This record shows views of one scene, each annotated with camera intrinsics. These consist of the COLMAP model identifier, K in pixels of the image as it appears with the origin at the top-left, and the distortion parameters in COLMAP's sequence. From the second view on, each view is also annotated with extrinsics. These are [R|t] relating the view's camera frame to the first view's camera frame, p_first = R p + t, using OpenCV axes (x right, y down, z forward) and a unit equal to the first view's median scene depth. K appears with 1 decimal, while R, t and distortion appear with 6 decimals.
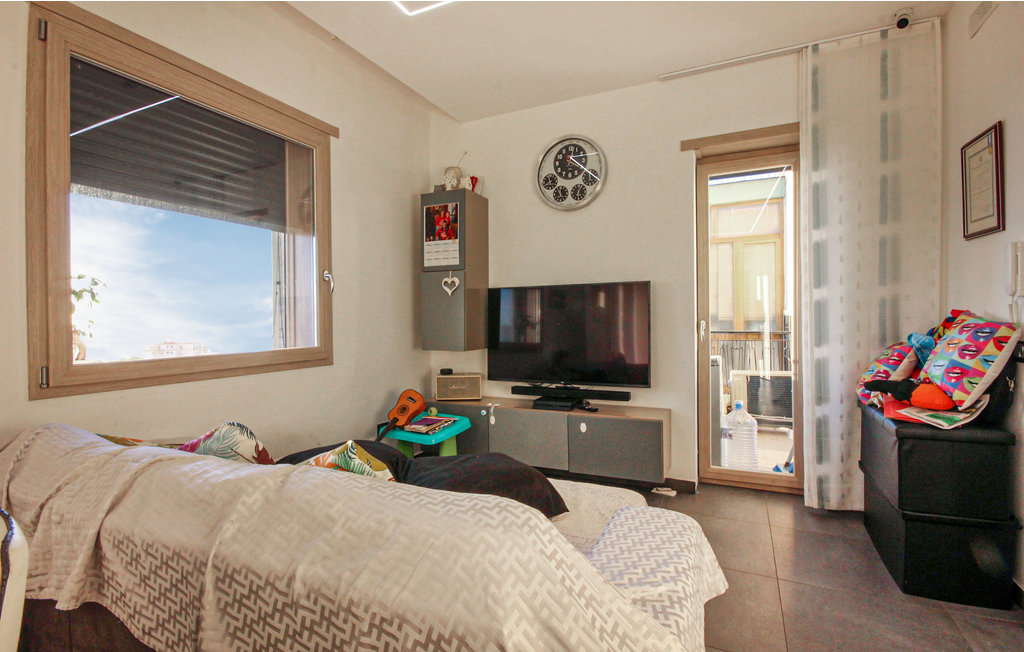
lens RADIAL K [[476.7, 0, 514.1], [0, 476.7, 320.7], [0, 0, 1]] dist [0.008148, -0.001000]
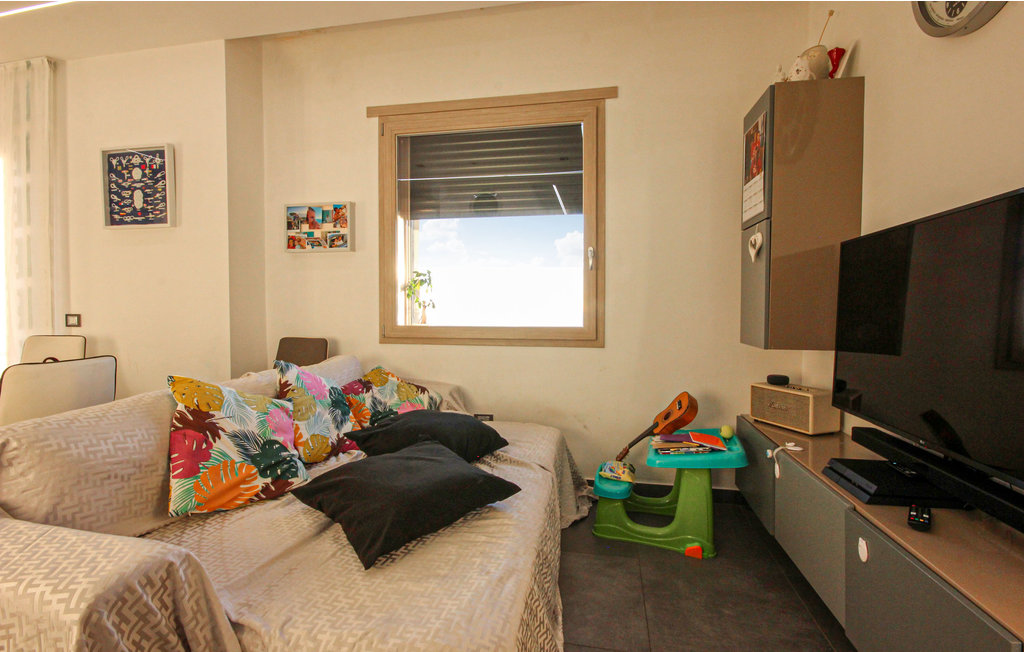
lens RADIAL K [[476.7, 0, 511.1], [0, 476.7, 319.5], [0, 0, 1]] dist [0.008148, -0.001000]
pose [[0.263992, 0.036763, -0.963824, 0.470132], [-0.008573, 0.999323, 0.035769, 0.005411], [0.964487, -0.001180, 0.264128, 0.579917]]
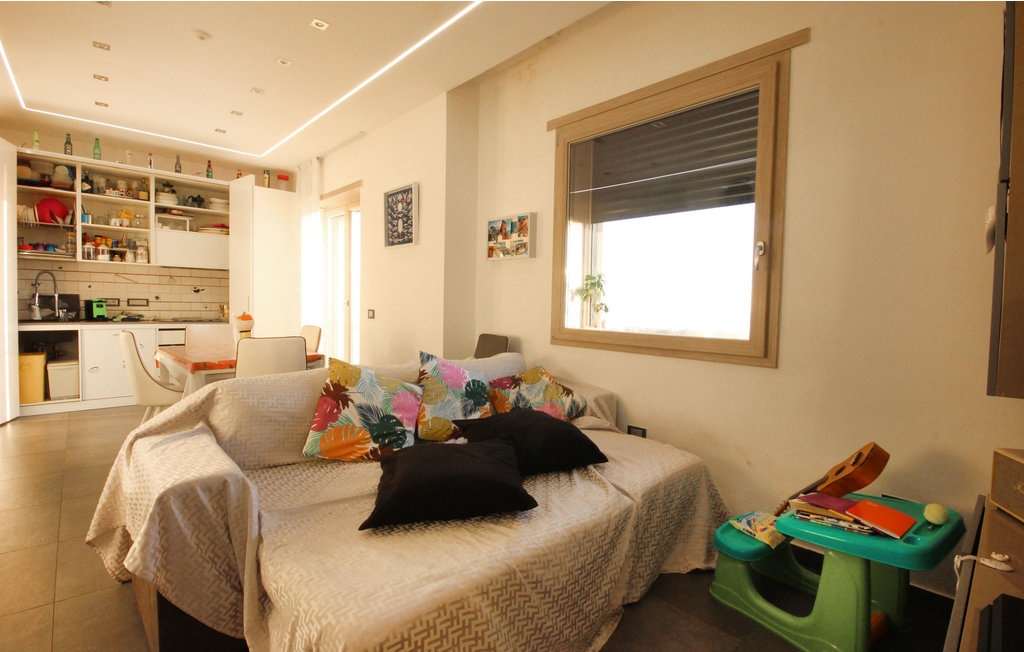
lens RADIAL K [[476.7, 0, 514.9], [0, 476.7, 321.0], [0, 0, 1]] dist [0.008148, -0.001000]
pose [[-0.355576, 0.041168, -0.933740, 0.447804], [-0.019977, 0.998467, 0.051629, -0.010354], [0.934434, 0.037011, -0.354208, 0.881263]]
